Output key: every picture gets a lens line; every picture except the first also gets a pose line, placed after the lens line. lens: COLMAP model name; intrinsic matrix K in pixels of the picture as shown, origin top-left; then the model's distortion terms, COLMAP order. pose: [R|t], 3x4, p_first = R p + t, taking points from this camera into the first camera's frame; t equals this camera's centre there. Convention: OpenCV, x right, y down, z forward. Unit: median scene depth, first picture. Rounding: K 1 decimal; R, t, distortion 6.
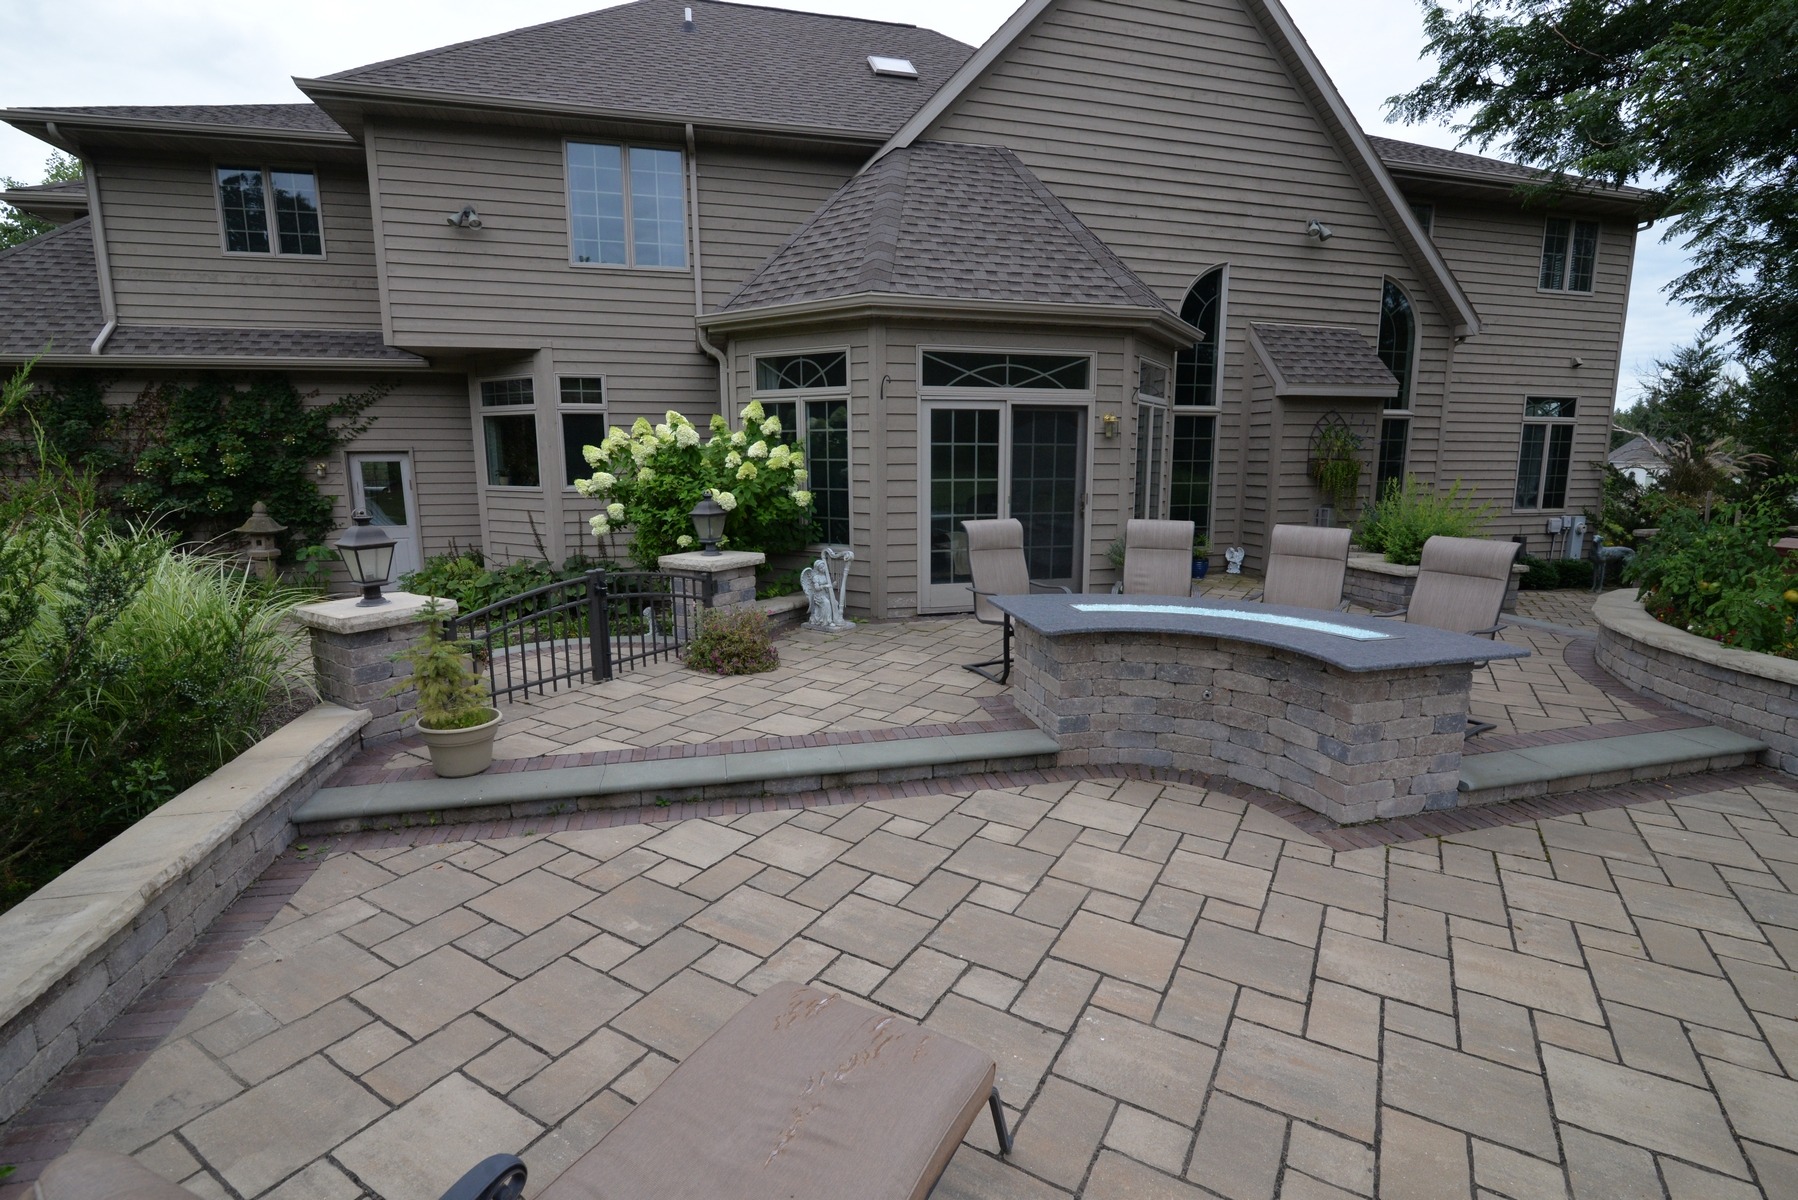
lens RADIAL K [[826.7, 0, 899.0], [0, 826.7, 600.0], [0, 0, 1]] dist [-0.016681, -0.000241]
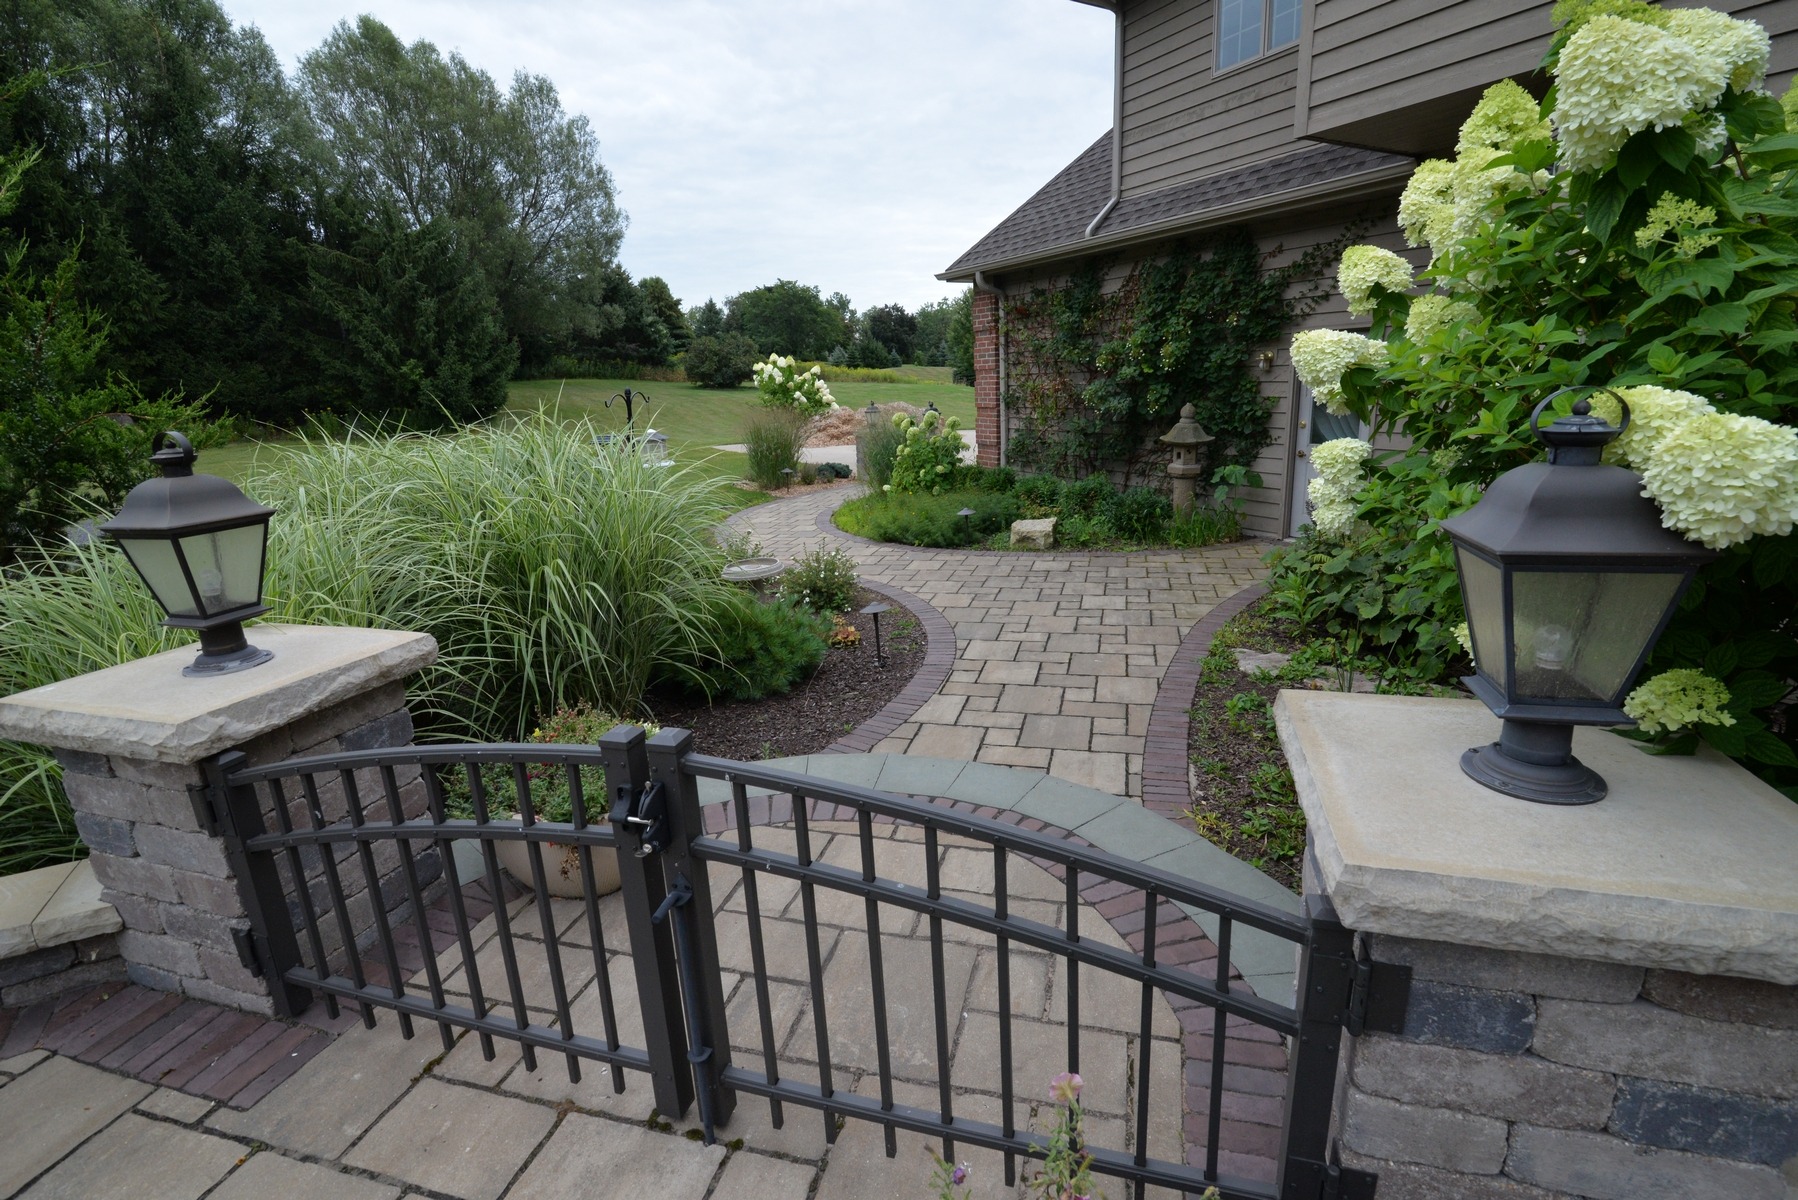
lens RADIAL K [[826.7, 0, 899.0], [0, 826.7, 600.0], [0, 0, 1]] dist [-0.016681, -0.000241]
pose [[0.267817, 0.241103, -0.932815, -0.065819], [-0.131458, 0.968272, 0.212526, -0.068116], [0.954459, 0.065708, 0.291015, 0.507214]]
